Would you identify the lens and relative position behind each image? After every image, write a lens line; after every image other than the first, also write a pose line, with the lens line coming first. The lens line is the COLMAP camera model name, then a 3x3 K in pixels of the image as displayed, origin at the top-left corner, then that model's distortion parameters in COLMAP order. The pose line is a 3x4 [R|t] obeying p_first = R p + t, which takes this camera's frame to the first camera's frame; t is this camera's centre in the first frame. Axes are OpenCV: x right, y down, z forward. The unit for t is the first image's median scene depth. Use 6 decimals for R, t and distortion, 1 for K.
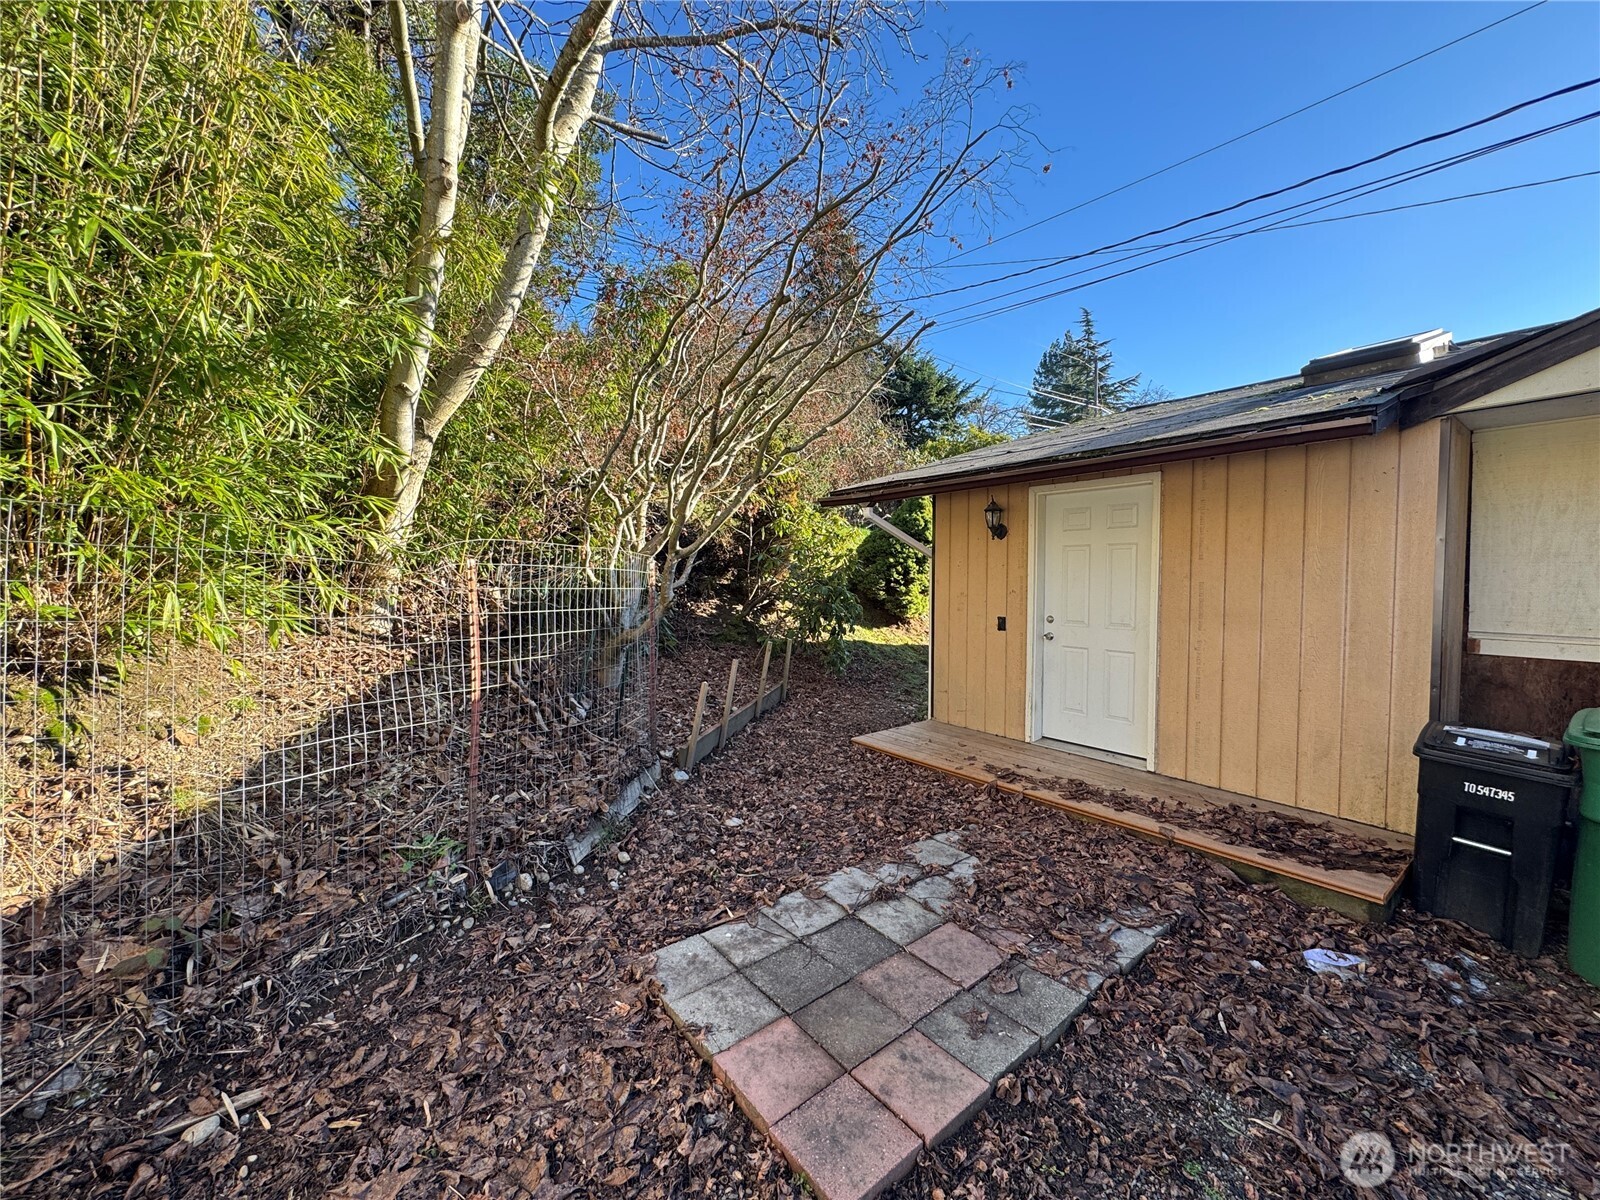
lens RADIAL K [[646.7, 0, 800.0], [0, 646.7, 600.0], [0, 0, 1]] dist [-0.000301, -0.000095]
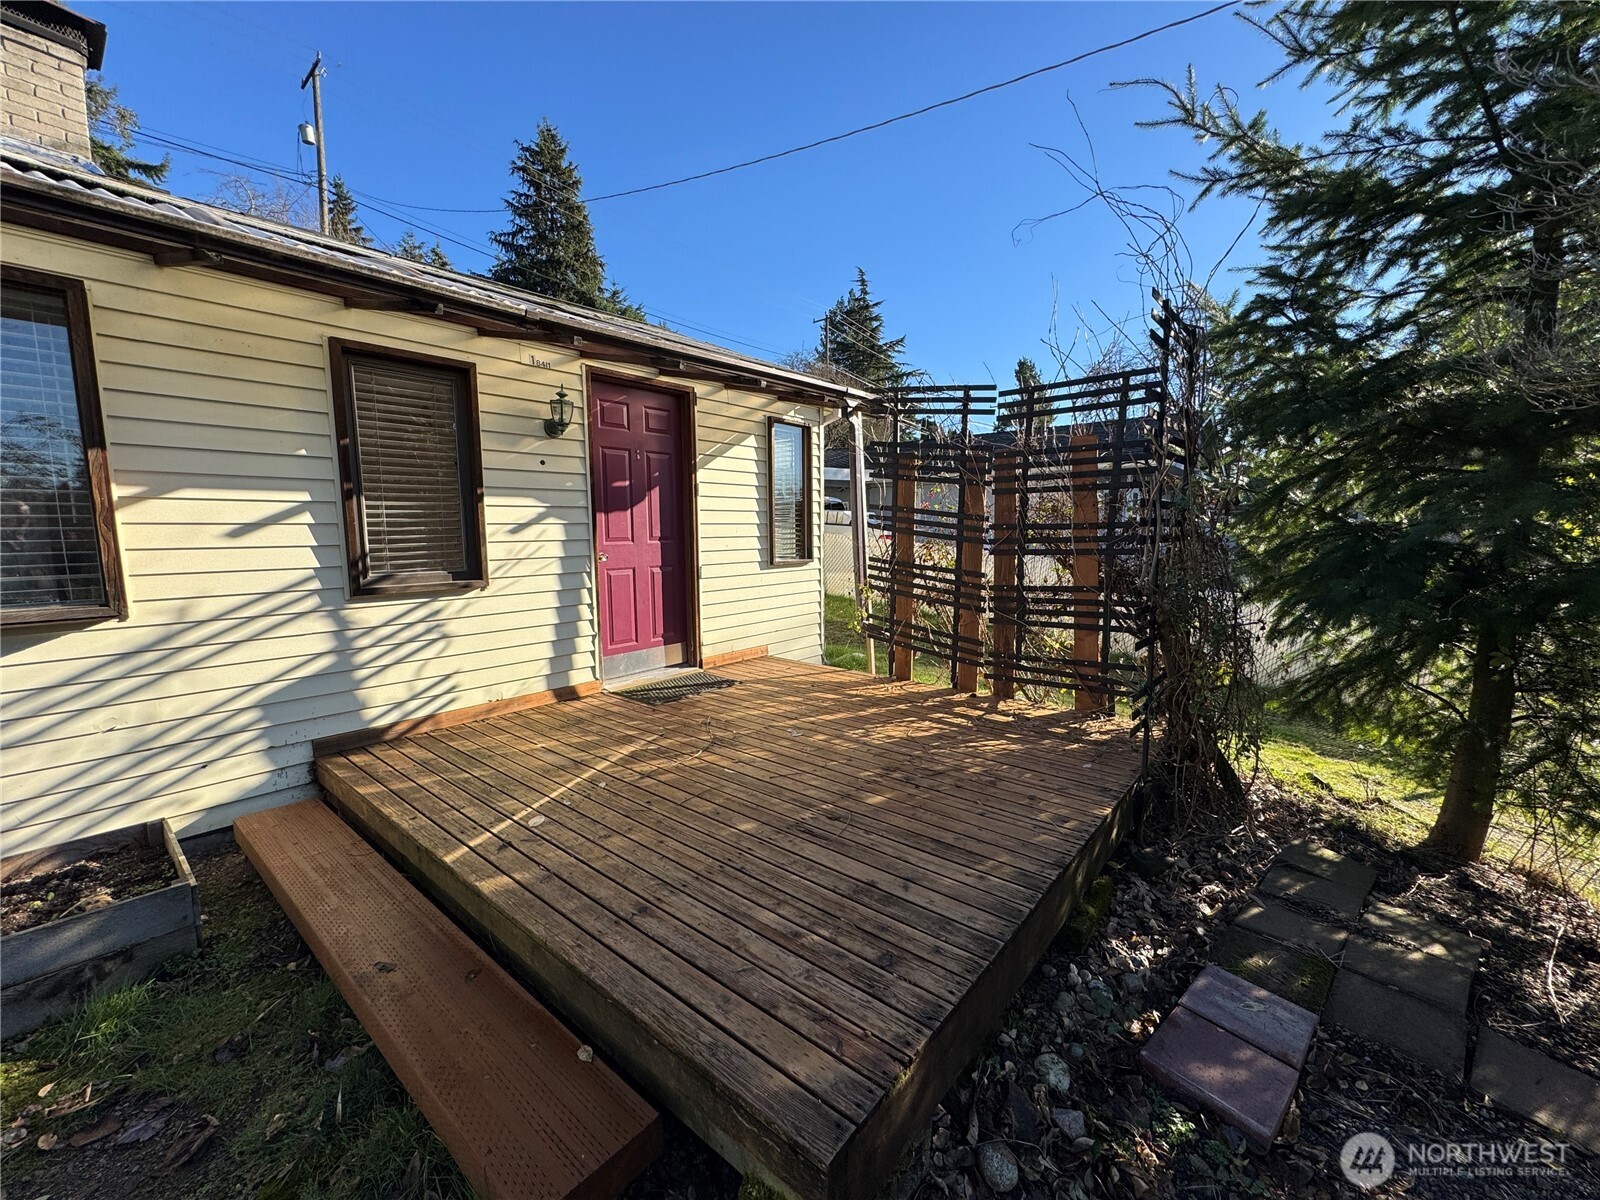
lens RADIAL K [[646.7, 0, 800.0], [0, 646.7, 600.0], [0, 0, 1]] dist [-0.000301, -0.000095]
pose [[0.975501, -0.033606, 0.217414, 2.368291], [0.018134, 0.997184, 0.072774, 0.106770], [-0.219247, -0.067049, 0.973363, -0.642015]]
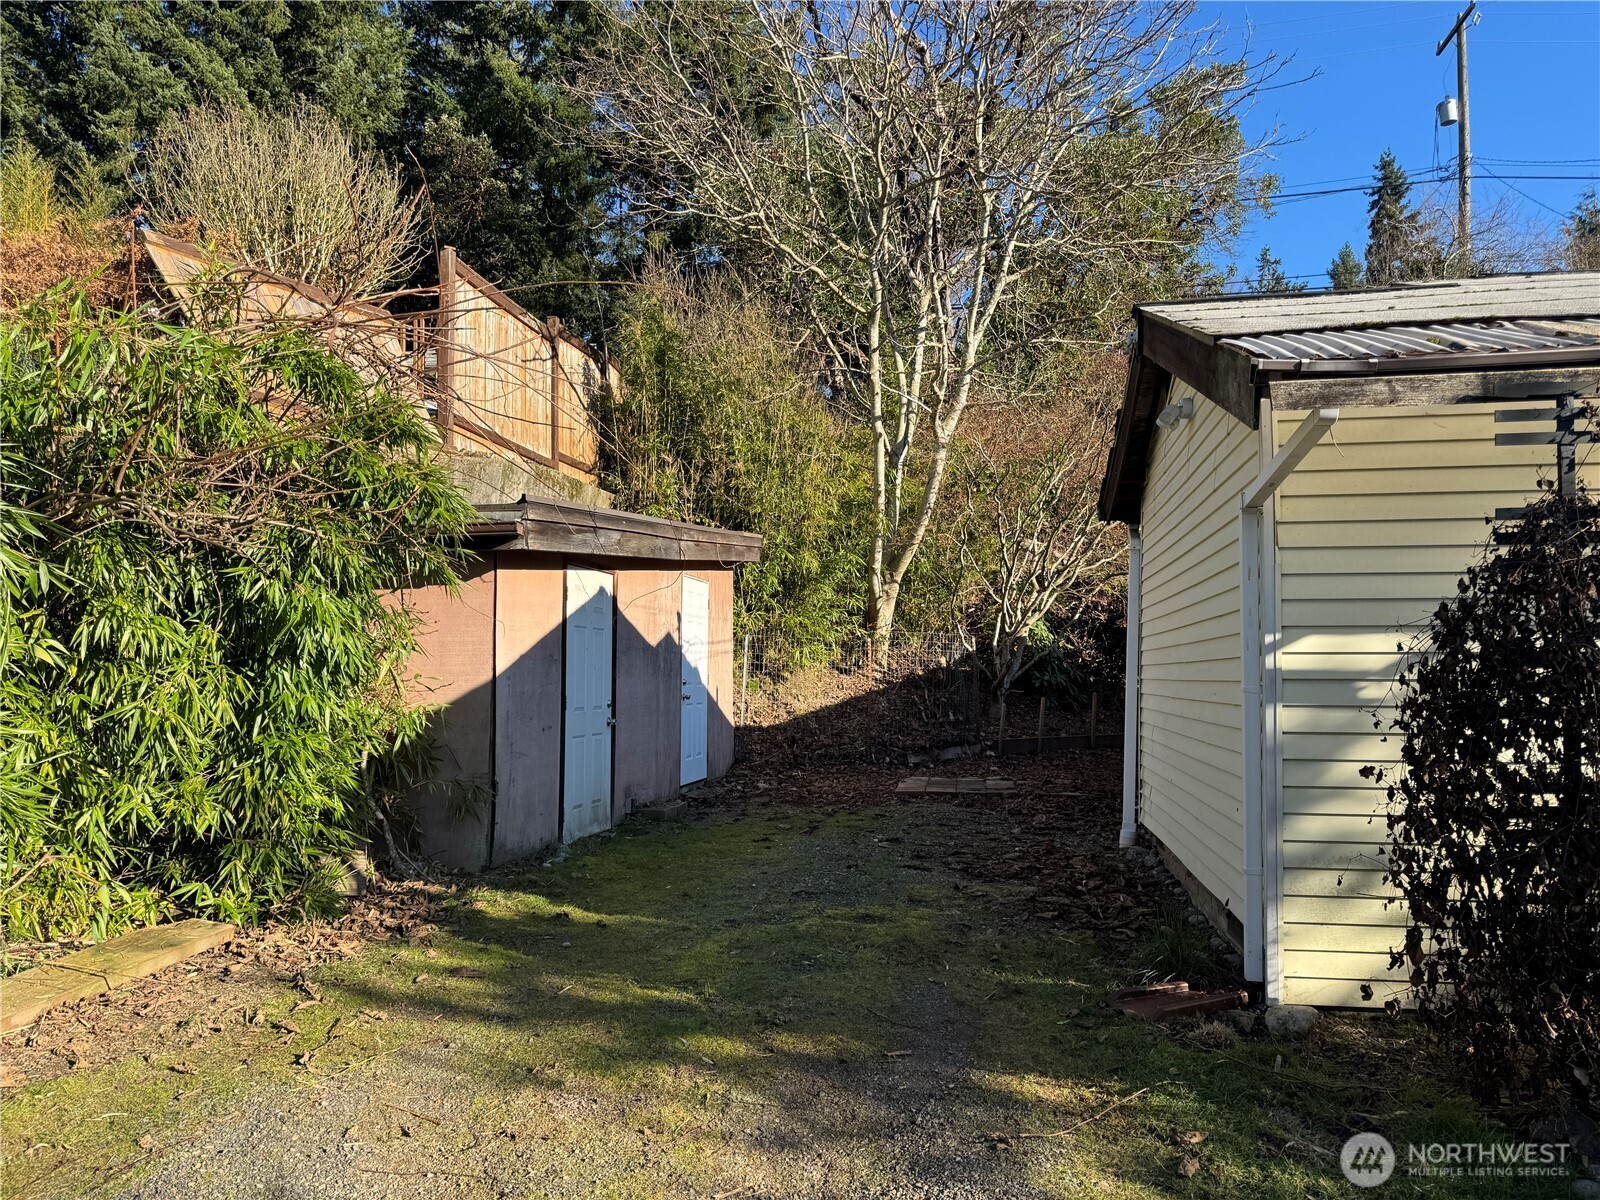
lens RADIAL K [[1132.2, 0, 800.0], [0, 1132.2, 600.0], [0, 0, 1]] dist [0.005320, 0.002332]
pose [[0.681760, -0.055964, -0.729432, 1.626123], [-0.022678, 0.994974, -0.097533, 0.144922], [0.731224, 0.083037, 0.677064, -1.456671]]
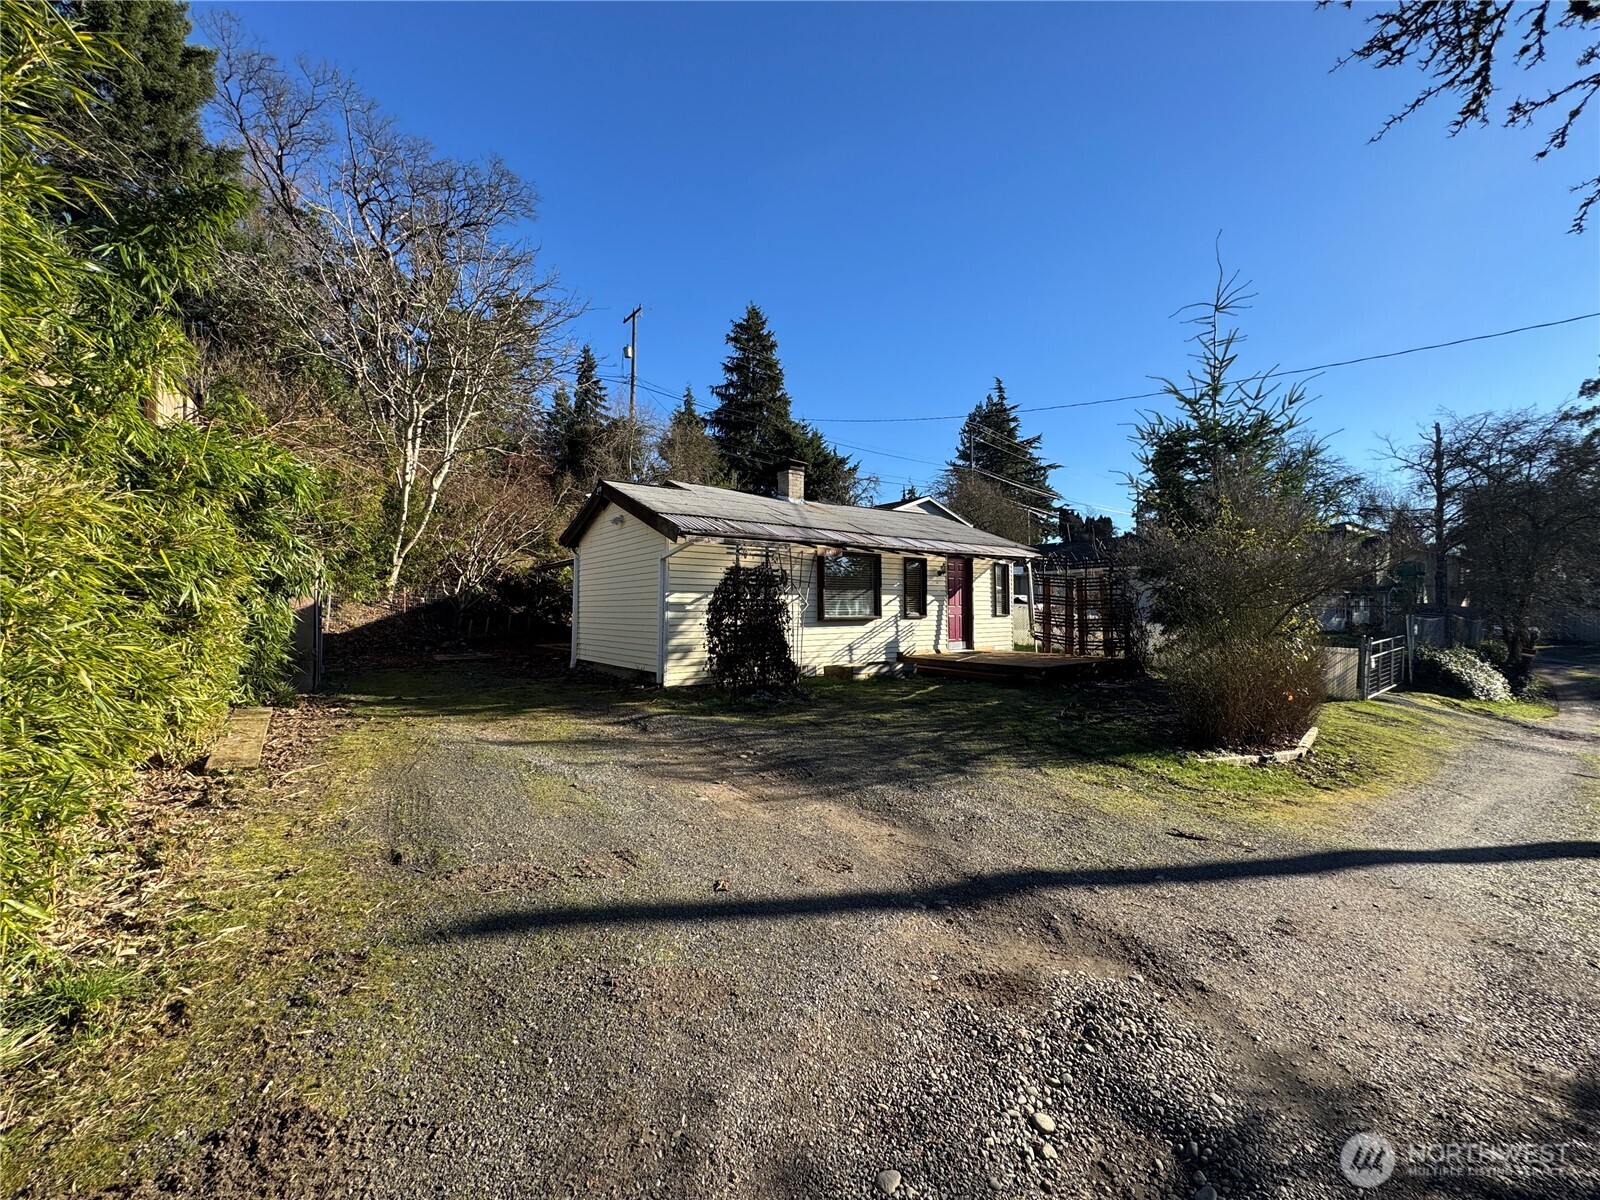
lens RADIAL K [[630.0, 0, 800.0], [0, 630.0, 600.0], [0, 0, 1]] dist [-0.001706, -0.000110]
pose [[0.999912, -0.008346, 0.010274, 1.606875], [0.008899, 0.998446, -0.055011, 0.208503], [-0.009799, 0.055098, 0.998433, -2.515443]]
